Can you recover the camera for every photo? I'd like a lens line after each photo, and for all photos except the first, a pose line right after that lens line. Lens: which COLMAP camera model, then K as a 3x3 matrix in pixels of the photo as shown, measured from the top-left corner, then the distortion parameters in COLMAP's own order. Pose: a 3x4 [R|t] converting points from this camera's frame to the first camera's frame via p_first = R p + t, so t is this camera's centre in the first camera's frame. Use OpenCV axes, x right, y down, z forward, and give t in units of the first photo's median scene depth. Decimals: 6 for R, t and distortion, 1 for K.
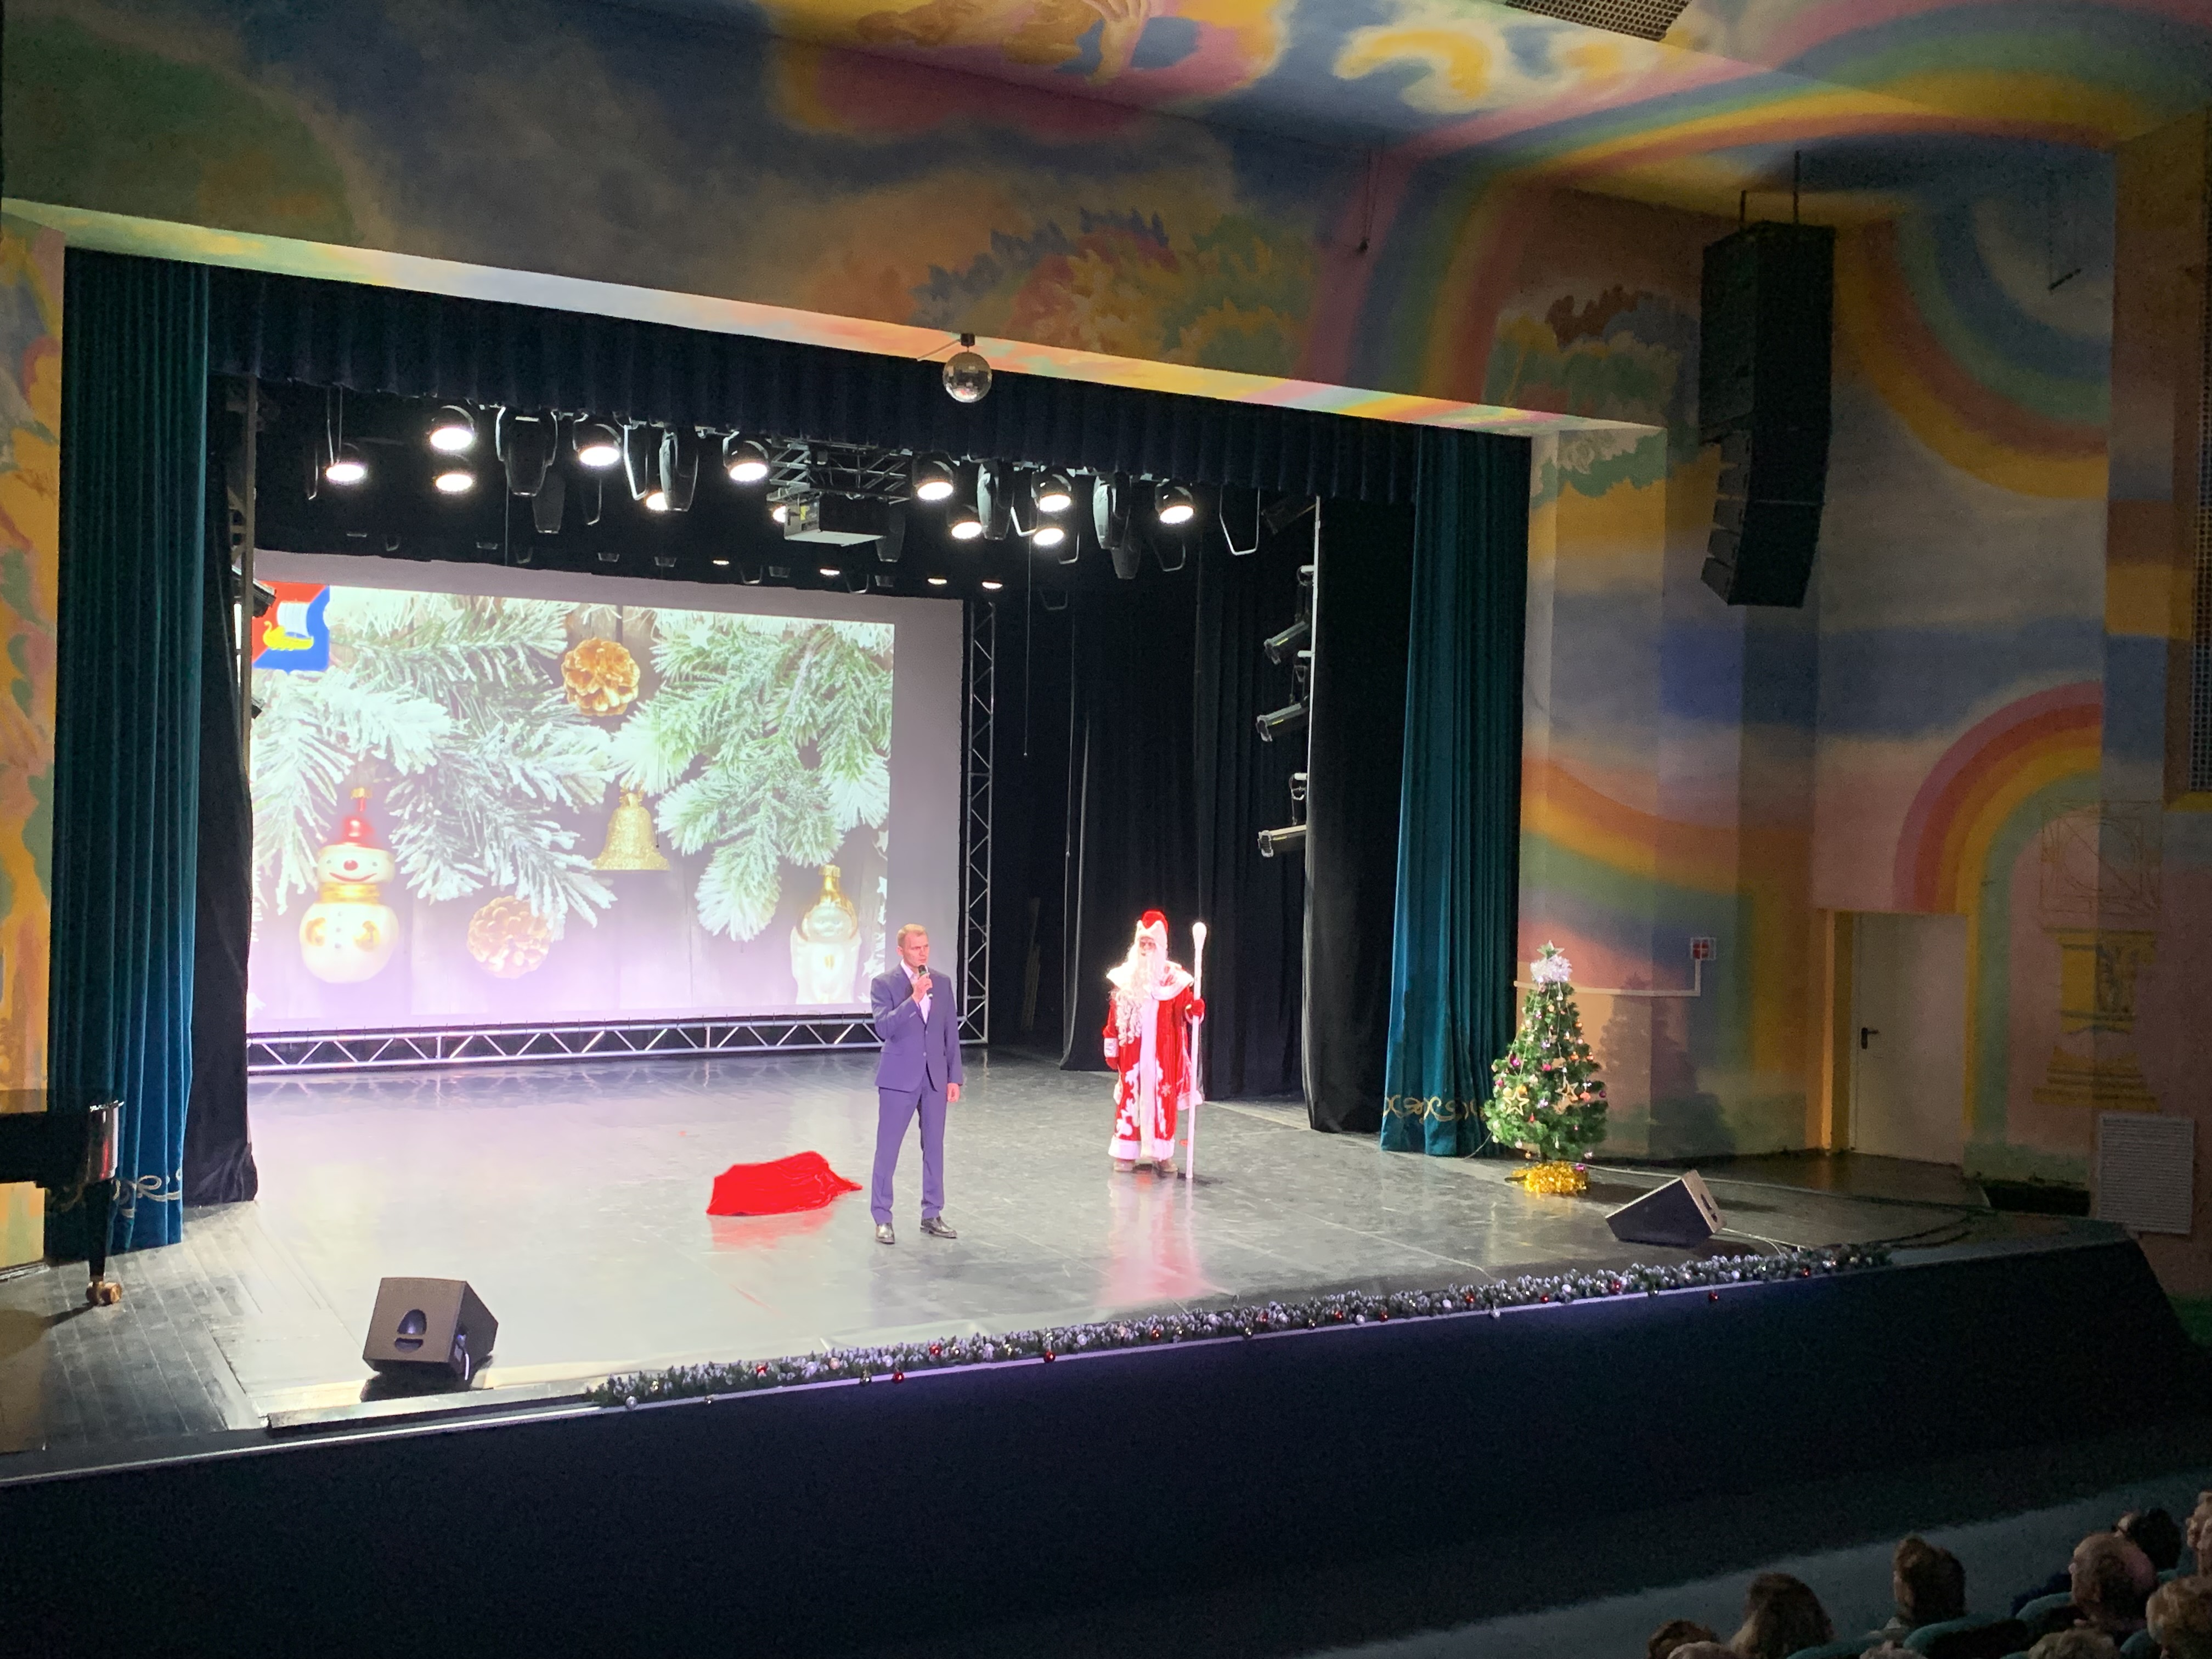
lens RADIAL K [[2179.0, 0, 1106.0], [0, 2179.0, 819.8], [0, 0, 1]] dist [0.191766, -0.587337]
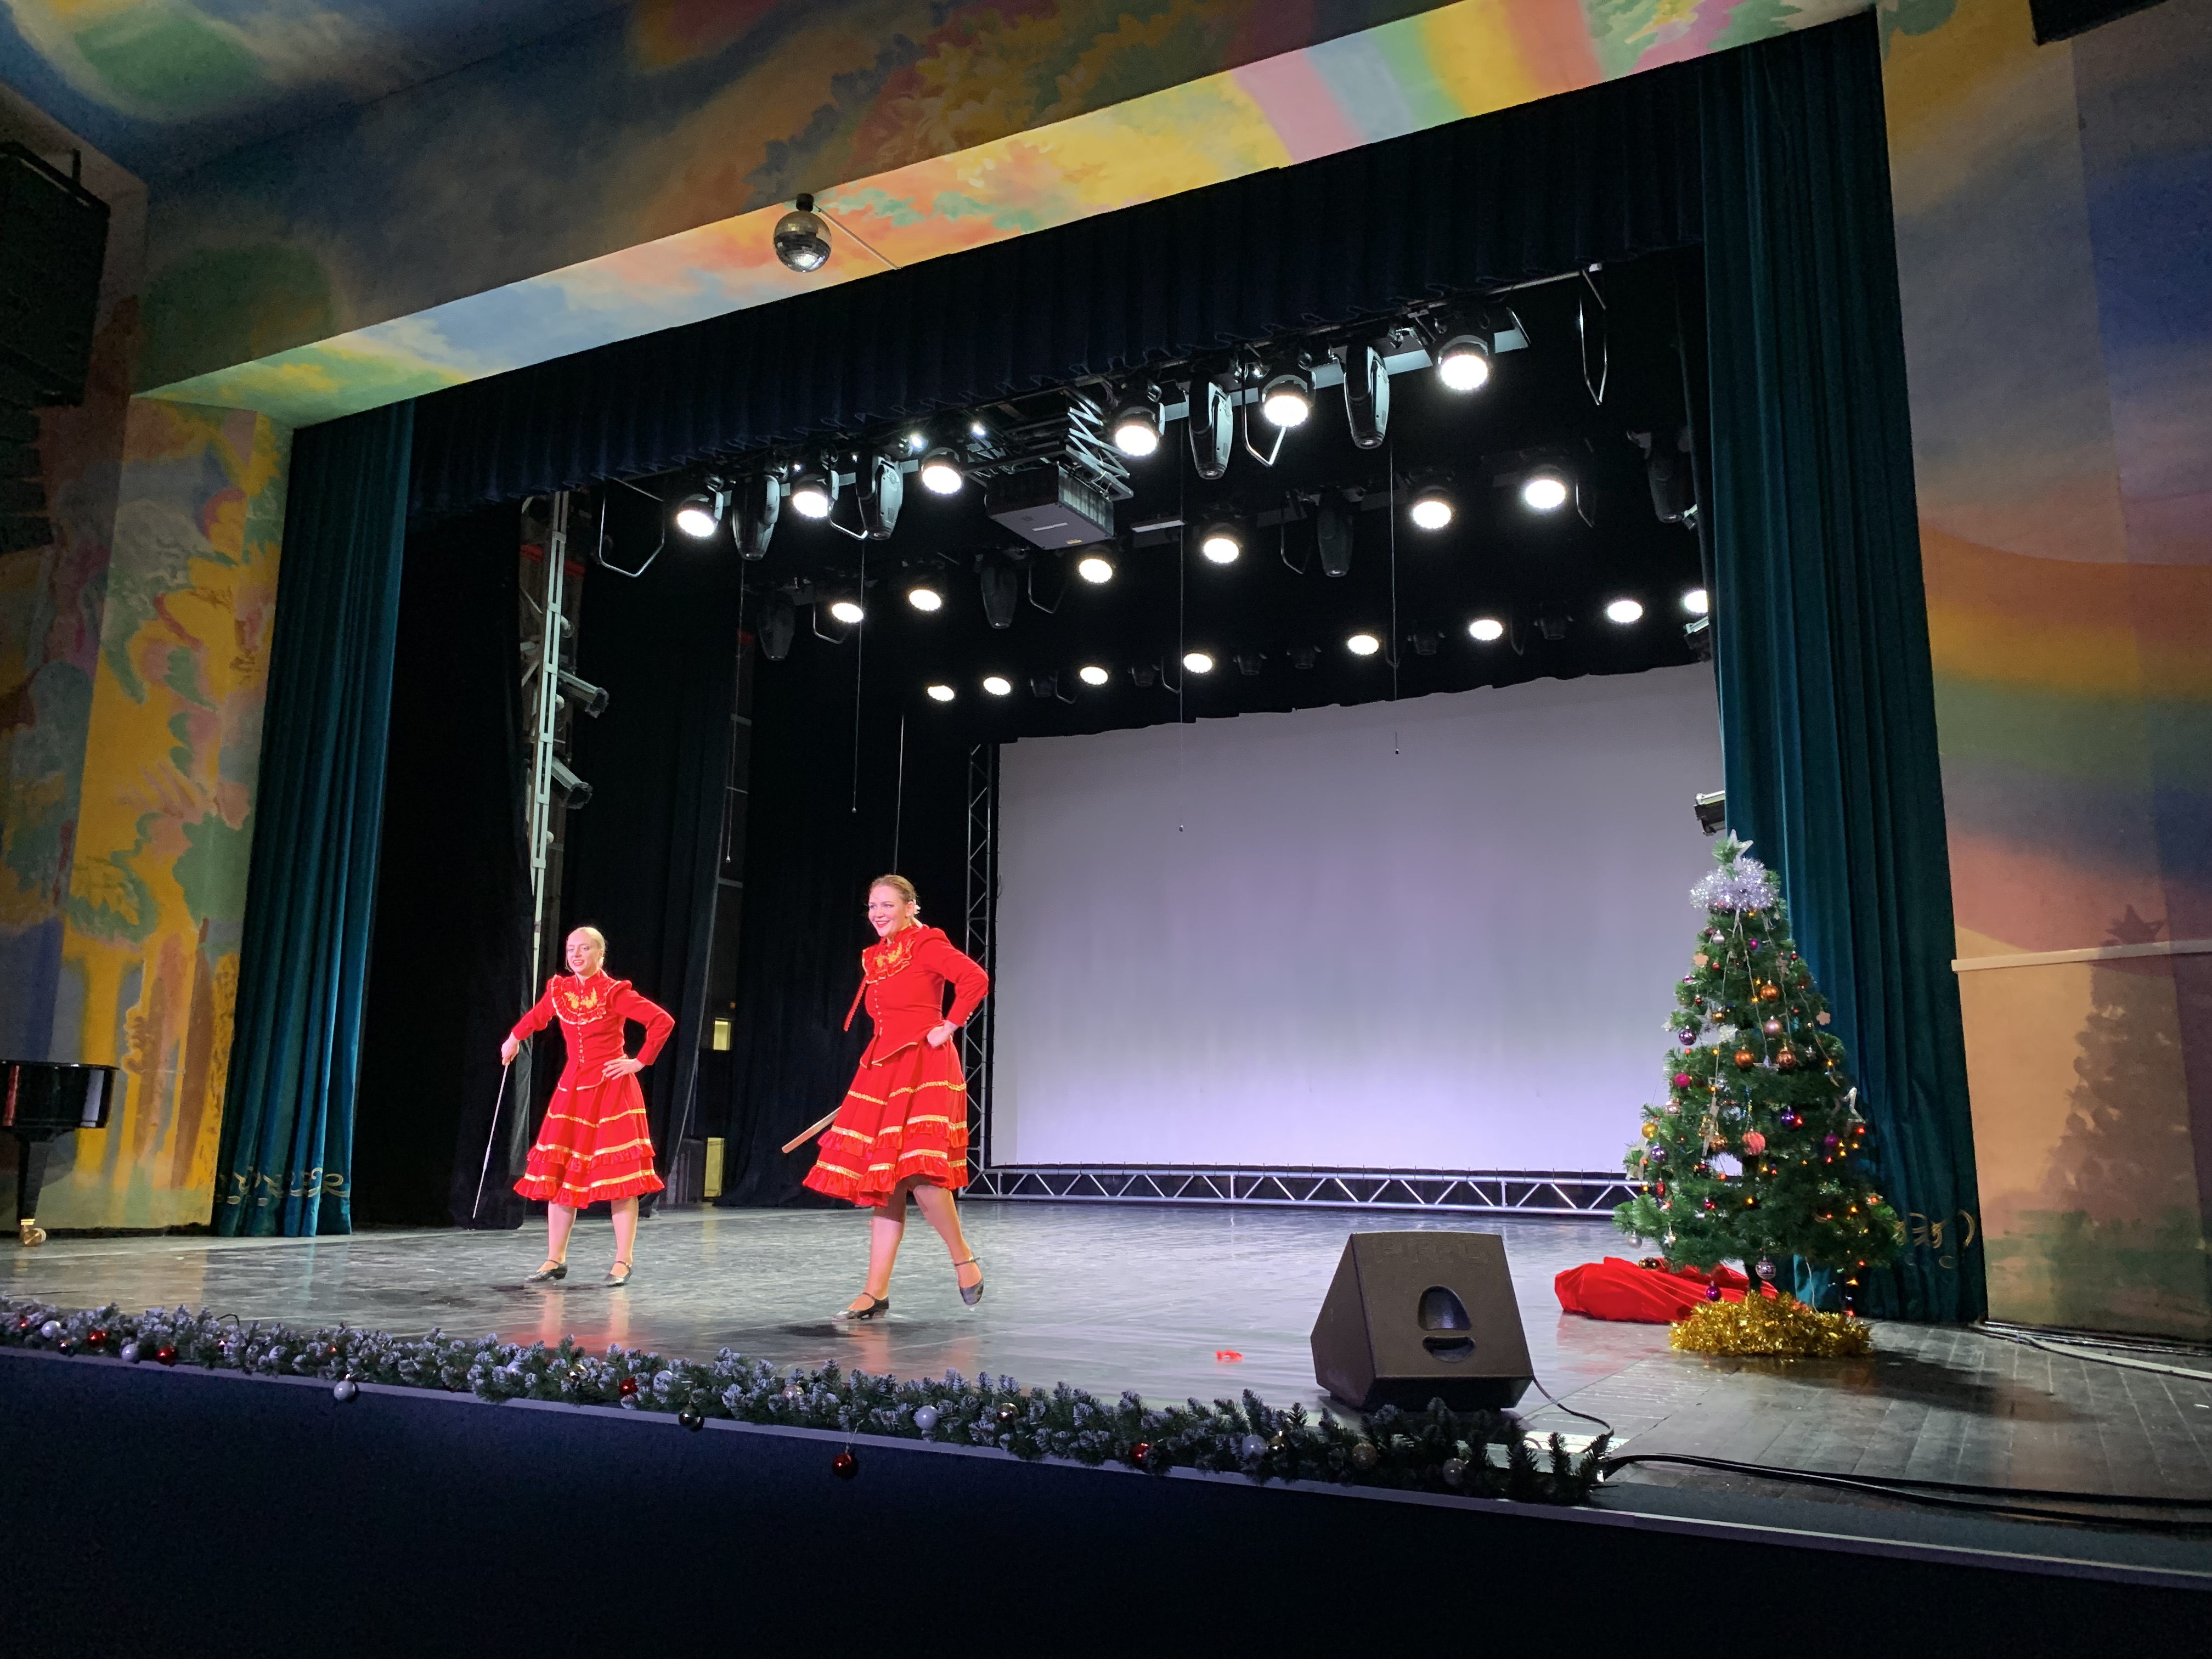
lens RADIAL K [[1659.0, 0, 1129.4], [0, 1659.0, 827.6], [0, 0, 1]] dist [0.021910, -0.030011]
pose [[0.573318, -0.168742, -0.801768, 0.400518], [0.000350, 0.978613, -0.205711, 0.123894], [0.819333, 0.117657, 0.561116, 0.640504]]
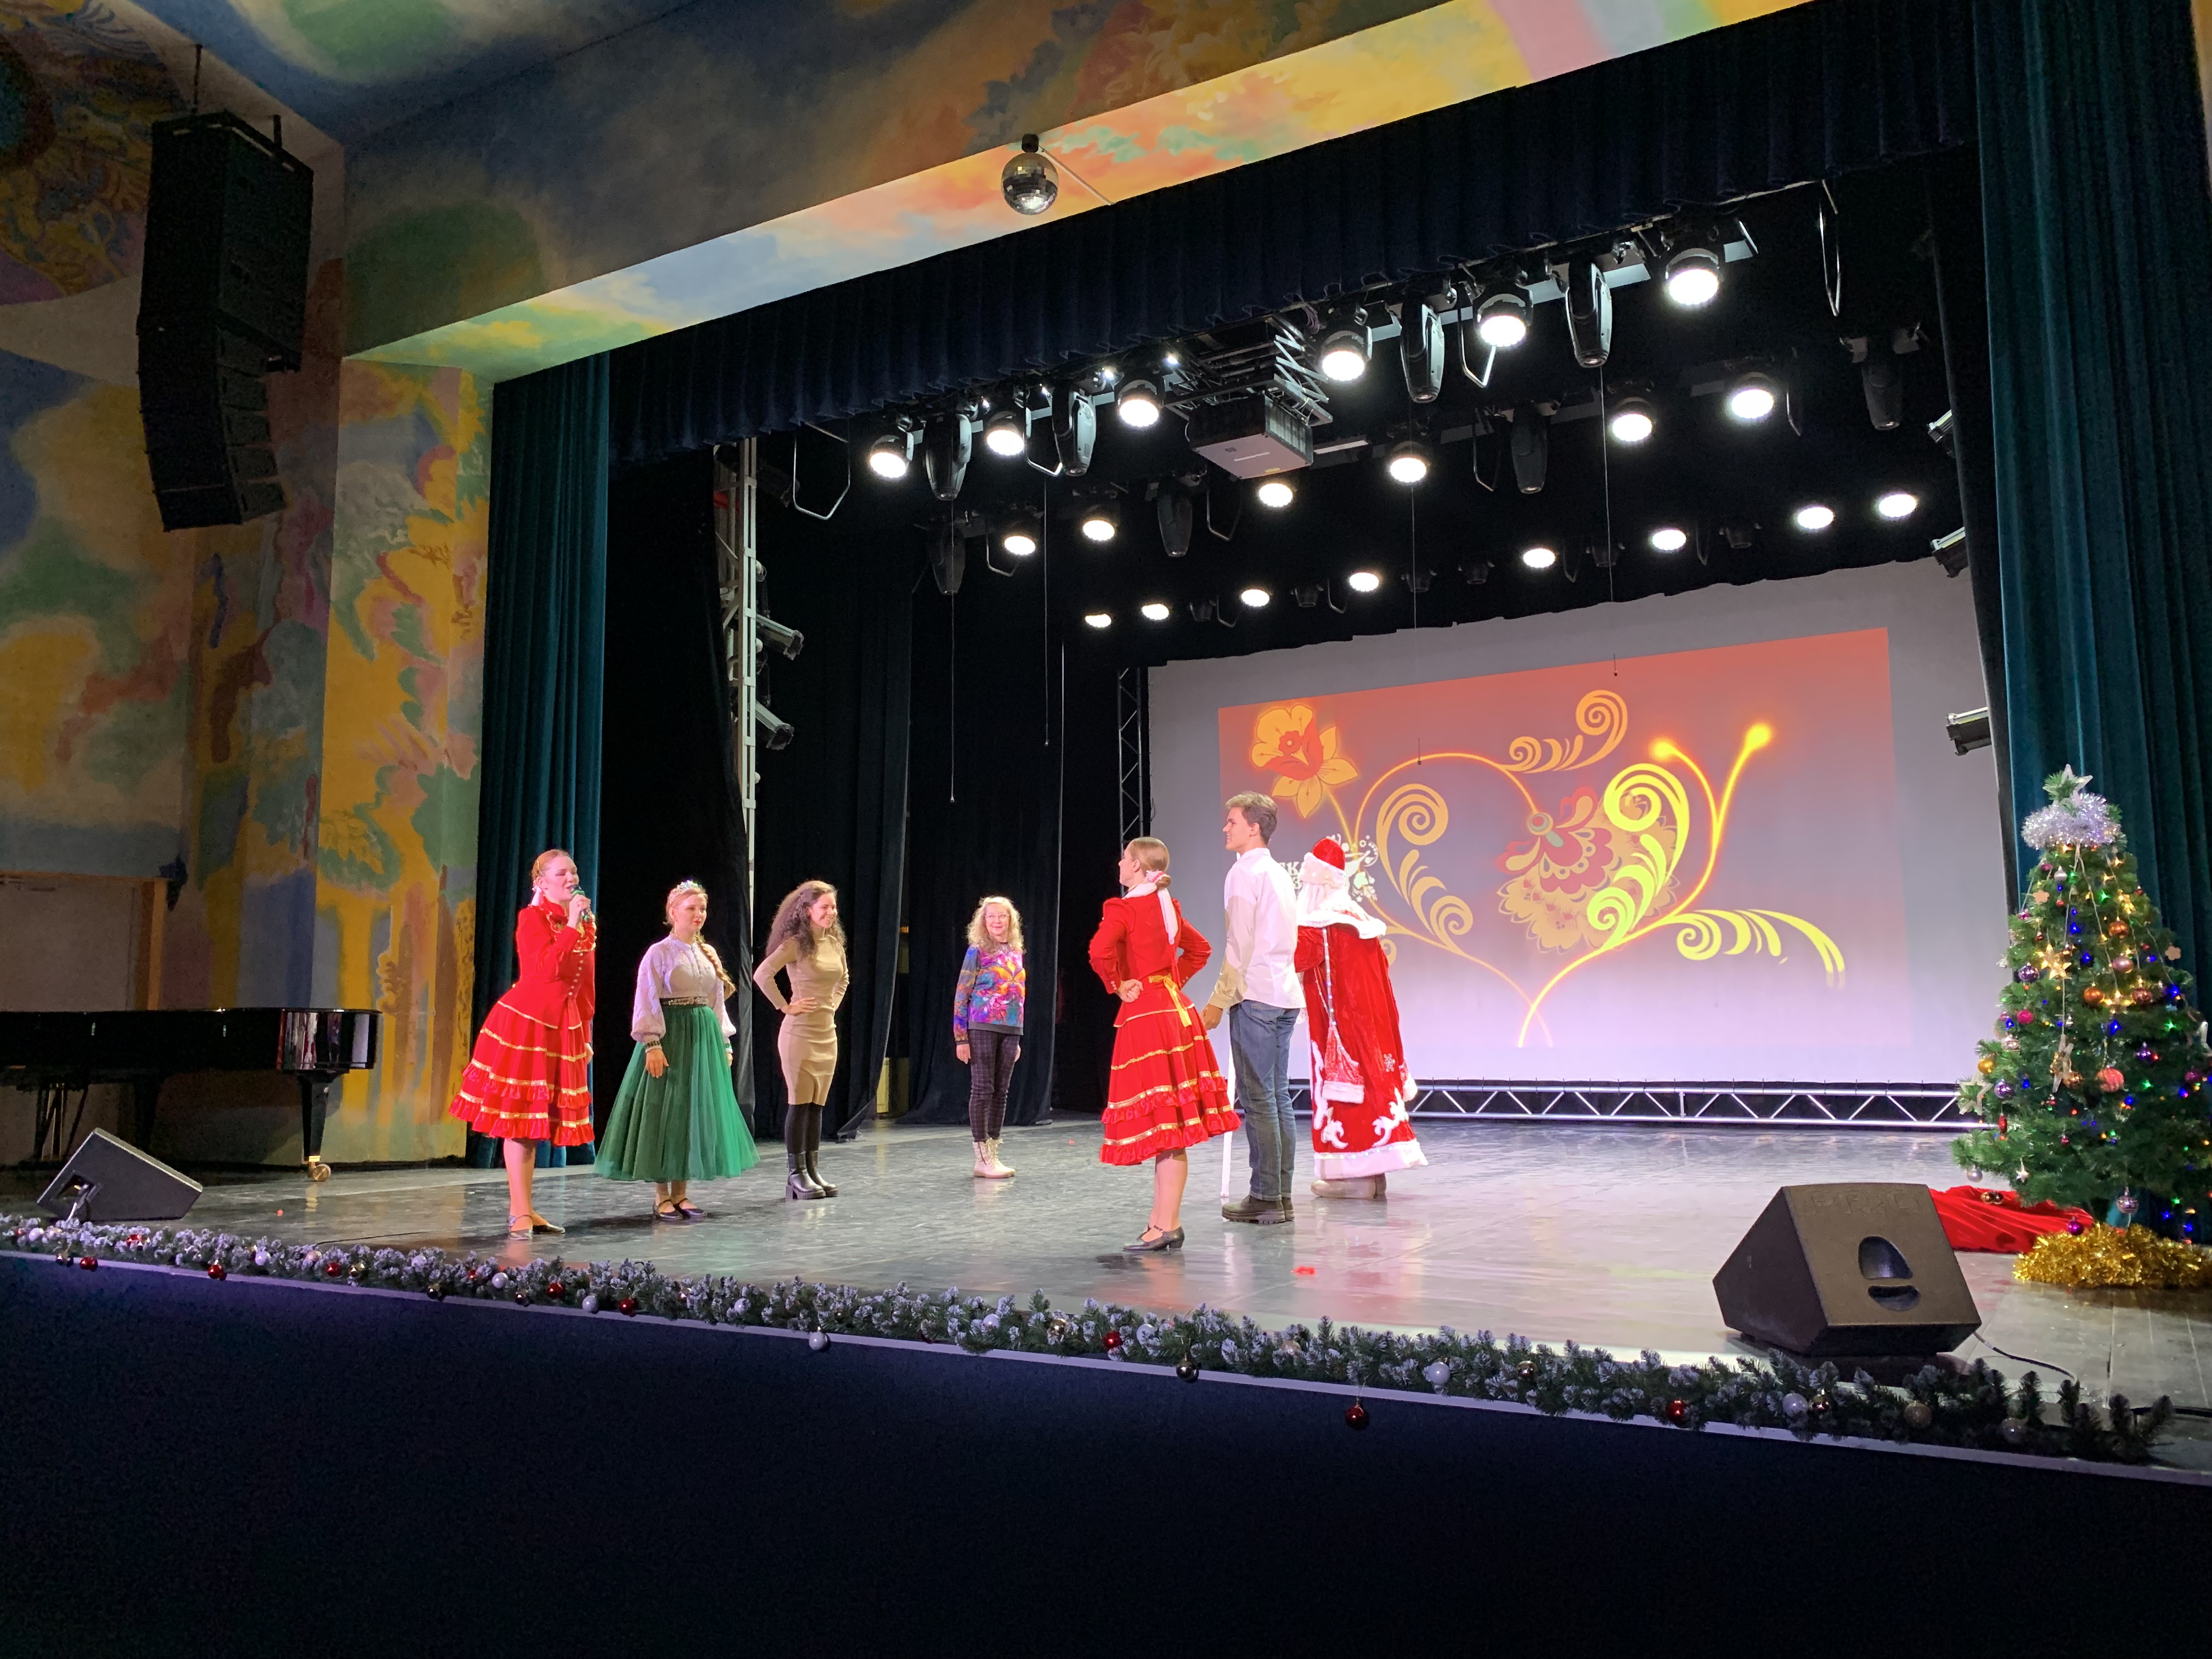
lens RADIAL K [[1661.8, 0, 1106.0], [0, 1661.8, 829.5], [0, 0, 1]] dist [0.014563, -0.029698]
pose [[0.525329, -0.133921, -0.840294, 0.377739], [0.015835, 0.988905, -0.147706, 0.114022], [0.850752, 0.064288, 0.521621, 0.588263]]
